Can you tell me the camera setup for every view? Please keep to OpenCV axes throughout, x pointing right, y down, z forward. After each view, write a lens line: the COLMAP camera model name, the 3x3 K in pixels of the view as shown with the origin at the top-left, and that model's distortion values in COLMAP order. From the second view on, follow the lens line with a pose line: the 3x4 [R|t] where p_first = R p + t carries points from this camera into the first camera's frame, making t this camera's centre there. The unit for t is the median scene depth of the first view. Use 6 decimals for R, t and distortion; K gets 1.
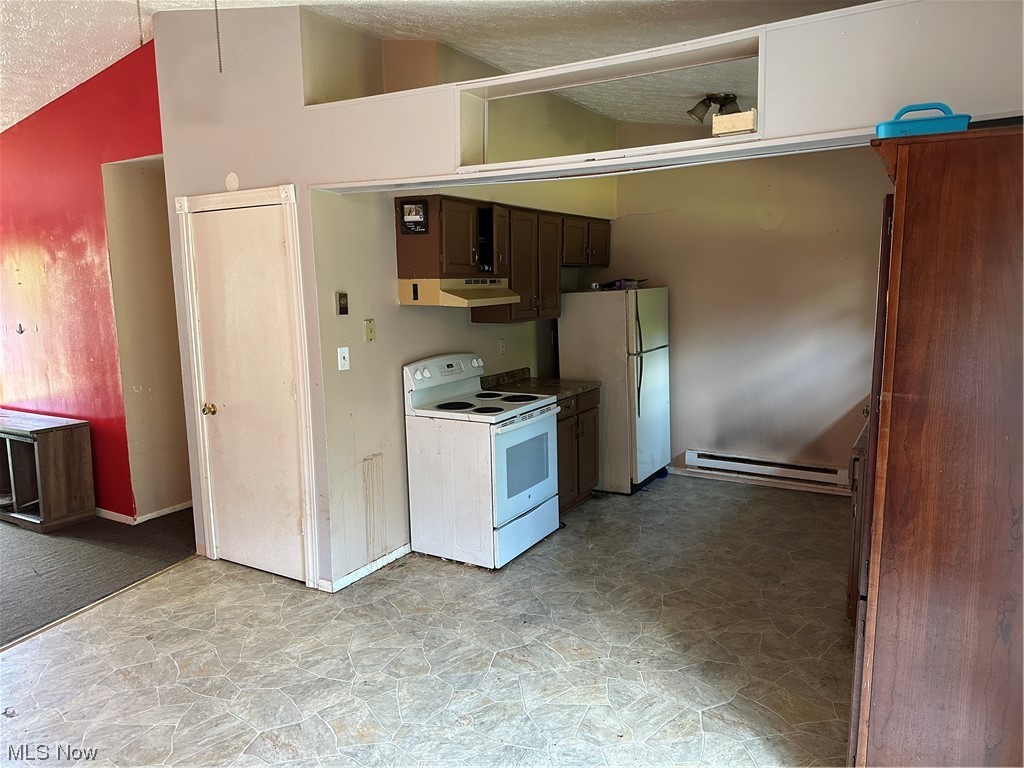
lens RADIAL K [[718.0, 0, 509.2], [0, 718.0, 385.1], [0, 0, 1]] dist [0.062554, -0.075222]
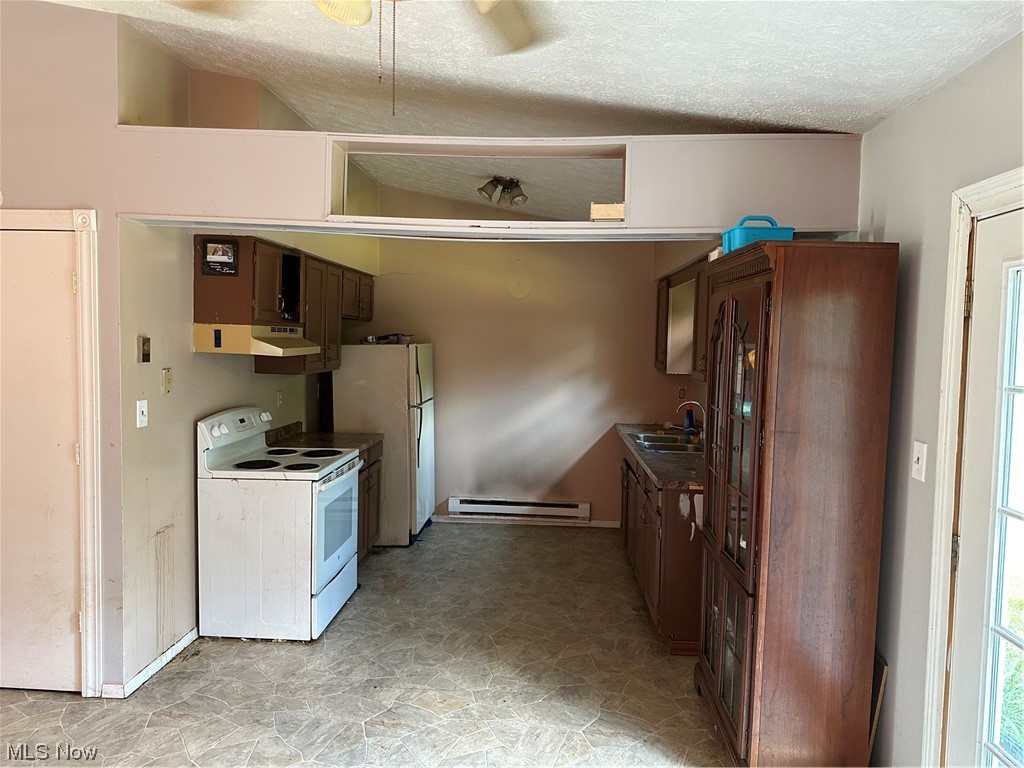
lens RADIAL K [[718.0, 0, 514.7], [0, 718.0, 376.3], [0, 0, 1]] dist [0.062554, -0.075222]
pose [[0.881940, 0.010902, 0.471235, -0.239786], [0.030597, 0.996300, -0.080313, 0.001645], [-0.470367, 0.085250, 0.878343, 0.030357]]
